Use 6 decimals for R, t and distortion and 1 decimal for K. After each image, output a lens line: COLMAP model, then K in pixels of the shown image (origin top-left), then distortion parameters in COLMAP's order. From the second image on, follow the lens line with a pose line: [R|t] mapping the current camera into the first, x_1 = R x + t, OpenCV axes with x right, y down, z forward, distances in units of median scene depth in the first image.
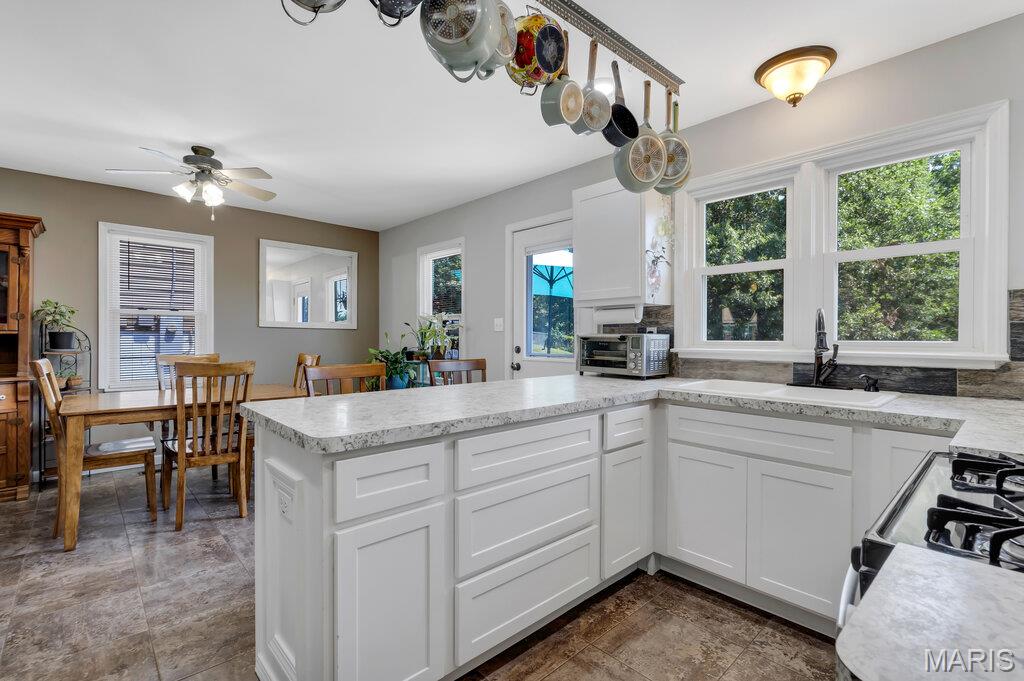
lens RADIAL K [[469.8, 0, 514.0], [0, 469.8, 338.9], [0, 0, 1]] dist [-0.010389, 0.001966]
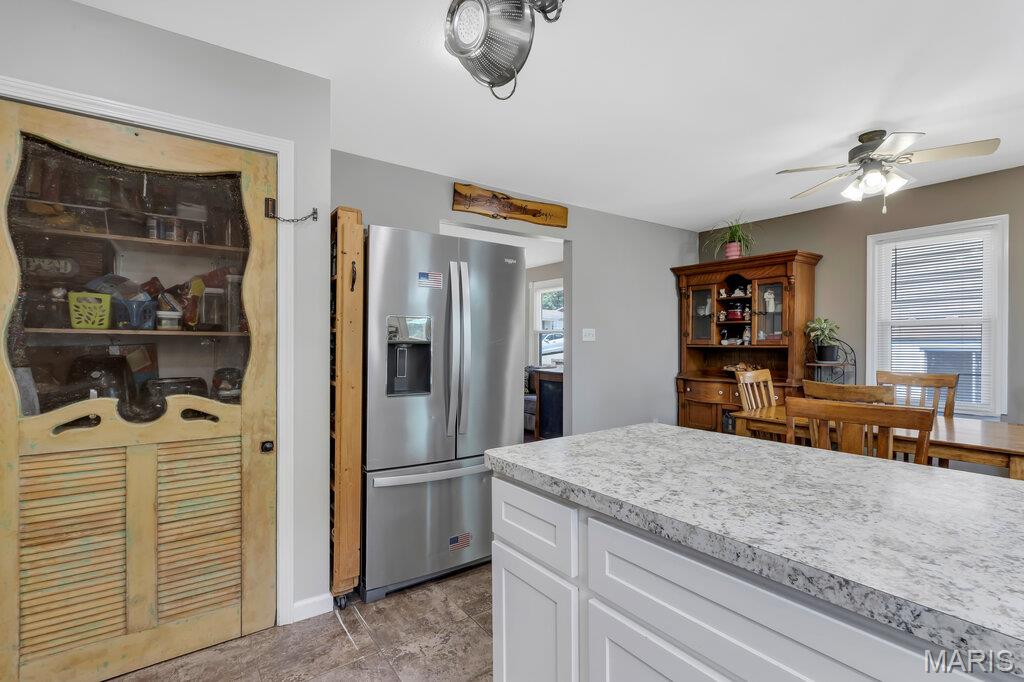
lens RADIAL K [[469.8, 0, 507.5], [0, 469.8, 349.4], [0, 0, 1]] dist [-0.010389, 0.001966]
pose [[-0.138739, 0.009268, -0.990286, 0.265340], [0.001540, 0.999957, 0.009142, -0.018884], [0.990328, -0.000257, -0.138747, 0.439821]]
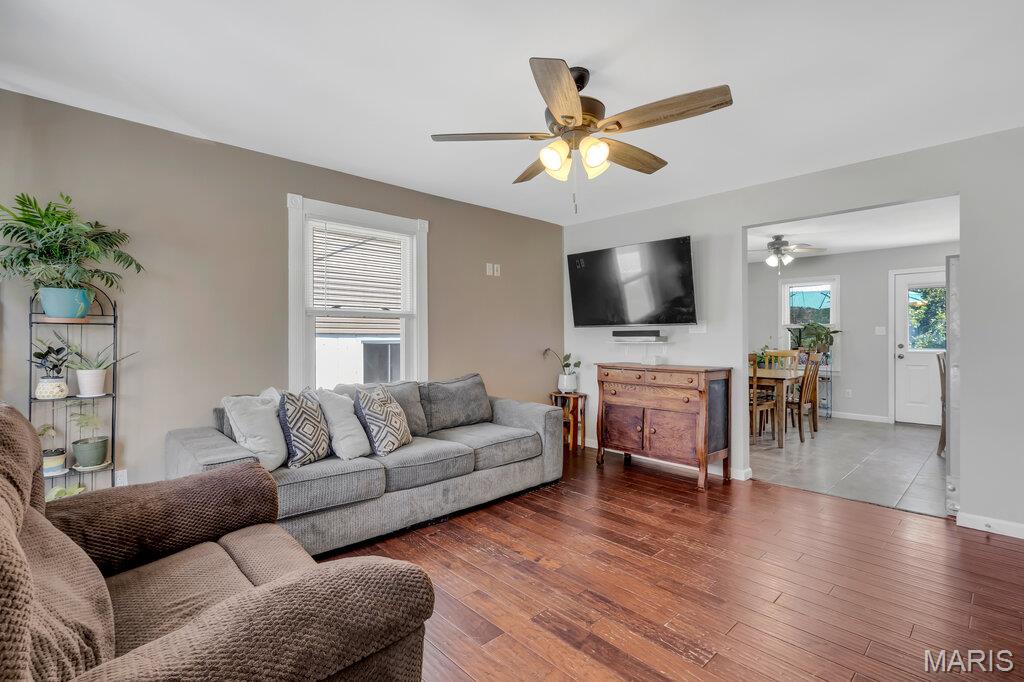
lens RADIAL K [[469.8, 0, 510.1], [0, 469.8, 338.2], [0, 0, 1]] dist [-0.010389, 0.001966]
pose [[0.999973, -0.007371, -0.000069, -1.618882], [0.007371, 0.999973, 0.000645, -0.019374], [0.000064, -0.000645, 1.000000, -0.756684]]
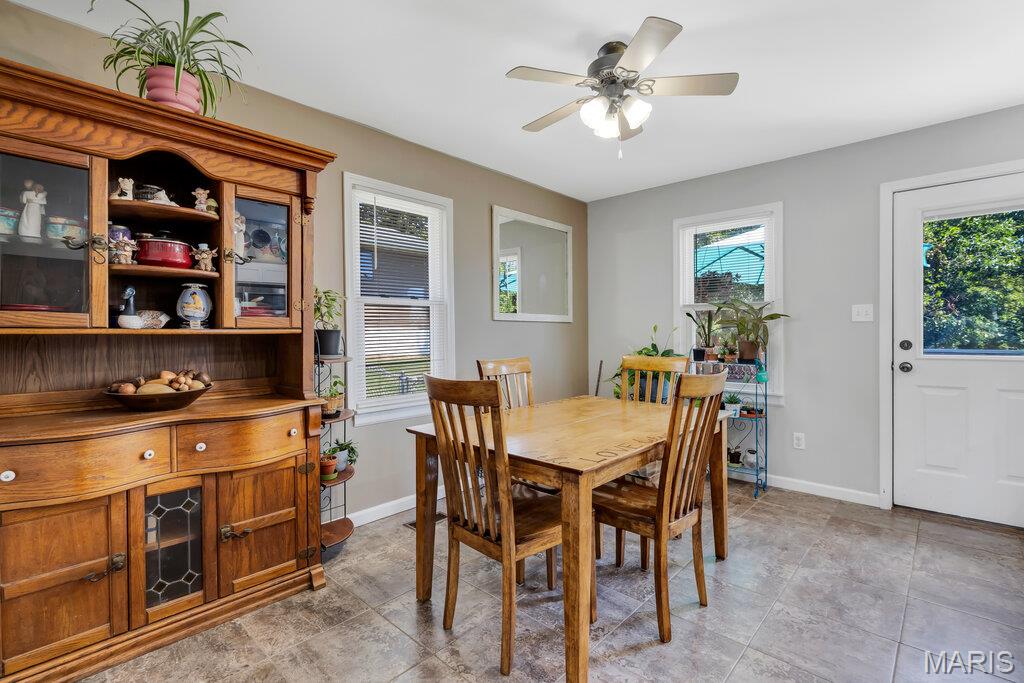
lens RADIAL K [[469.8, 0, 505.5], [0, 469.8, 336.5], [0, 0, 1]] dist [-0.010389, 0.001966]
pose [[0.997727, -0.013570, 0.066002, -0.831095], [0.012954, 0.999869, 0.009754, -0.008577], [-0.066125, -0.008876, 0.997772, 0.331023]]
